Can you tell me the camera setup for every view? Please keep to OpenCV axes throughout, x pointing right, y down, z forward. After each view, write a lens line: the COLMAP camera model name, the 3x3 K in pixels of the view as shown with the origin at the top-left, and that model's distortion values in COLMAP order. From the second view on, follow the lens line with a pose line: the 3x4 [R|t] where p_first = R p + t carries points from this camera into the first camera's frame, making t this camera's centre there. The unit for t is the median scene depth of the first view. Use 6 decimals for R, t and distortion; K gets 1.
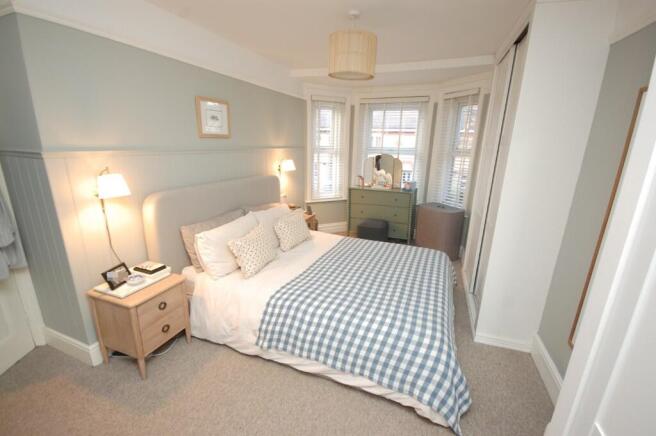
lens RADIAL K [[281.2, 0, 328.0], [0, 281.2, 218.0], [0, 0, 1]] dist [0.000986, -0.000004]
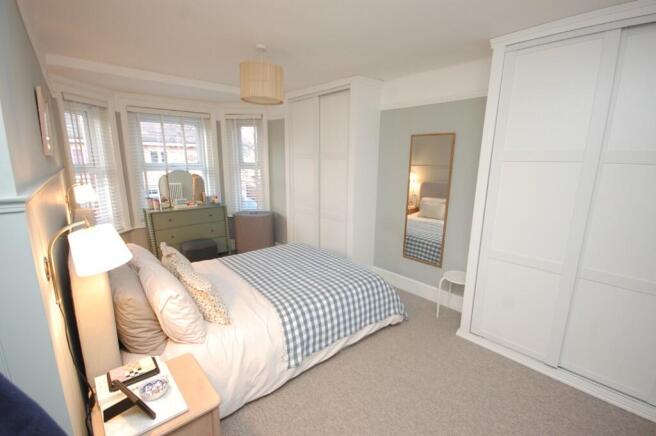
lens RADIAL K [[287.1, 0, 328.0], [0, 287.1, 218.0], [0, 0, 1]] dist [0.000414, 0.000023]
pose [[0.484830, -0.190375, 0.853637, -0.431616], [0.229443, 0.969524, 0.085906, -0.048153], [-0.843976, 0.154211, 0.513735, 0.138968]]
